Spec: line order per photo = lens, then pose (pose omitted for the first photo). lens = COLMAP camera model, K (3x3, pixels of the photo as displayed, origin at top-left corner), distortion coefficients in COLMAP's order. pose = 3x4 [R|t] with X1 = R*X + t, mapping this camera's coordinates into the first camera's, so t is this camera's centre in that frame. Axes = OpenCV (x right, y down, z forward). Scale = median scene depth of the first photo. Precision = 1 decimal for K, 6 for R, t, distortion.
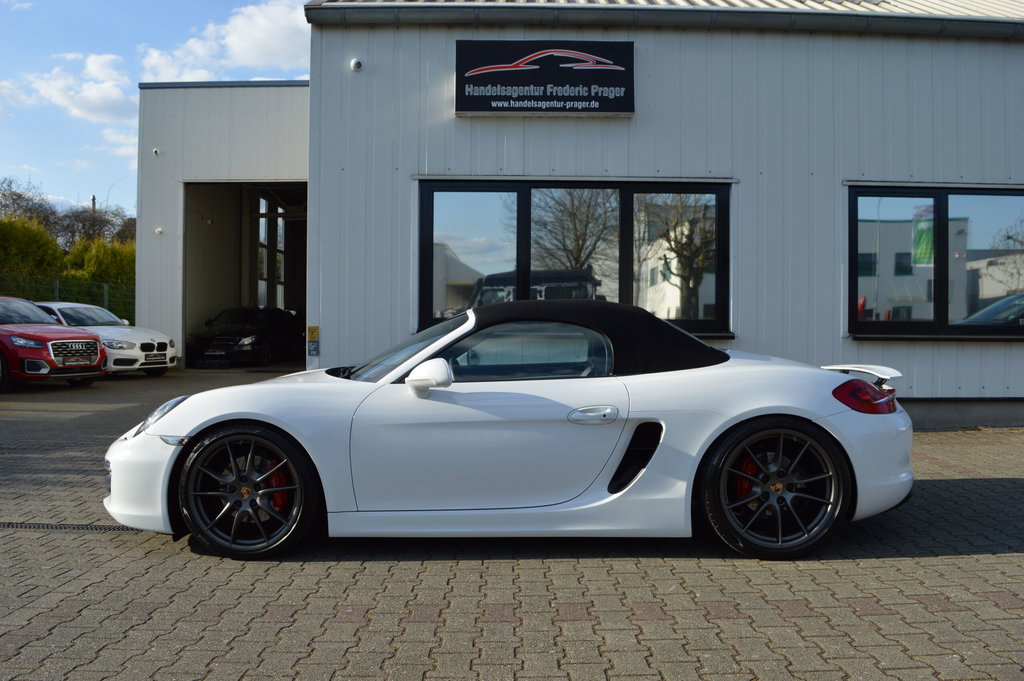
lens RADIAL K [[831.9, 0, 512.0], [0, 831.9, 340.5], [0, 0, 1]] dist [-0.094223, 0.009978]
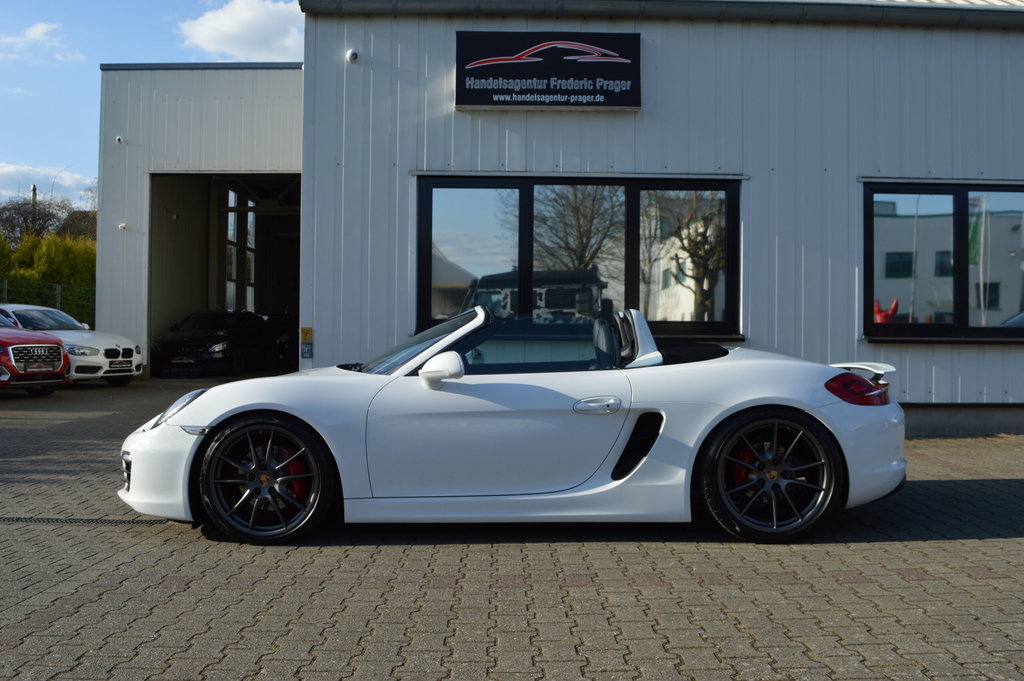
lens RADIAL K [[956.4, 0, 512.0], [0, 956.4, 340.5], [0, 0, 1]] dist [-0.086858, 0.005034]
pose [[0.999976, 0.001727, 0.006780, -0.009690], [-0.001642, 0.999920, -0.012532, 0.011550], [-0.006801, 0.012520, 0.999898, -0.109002]]
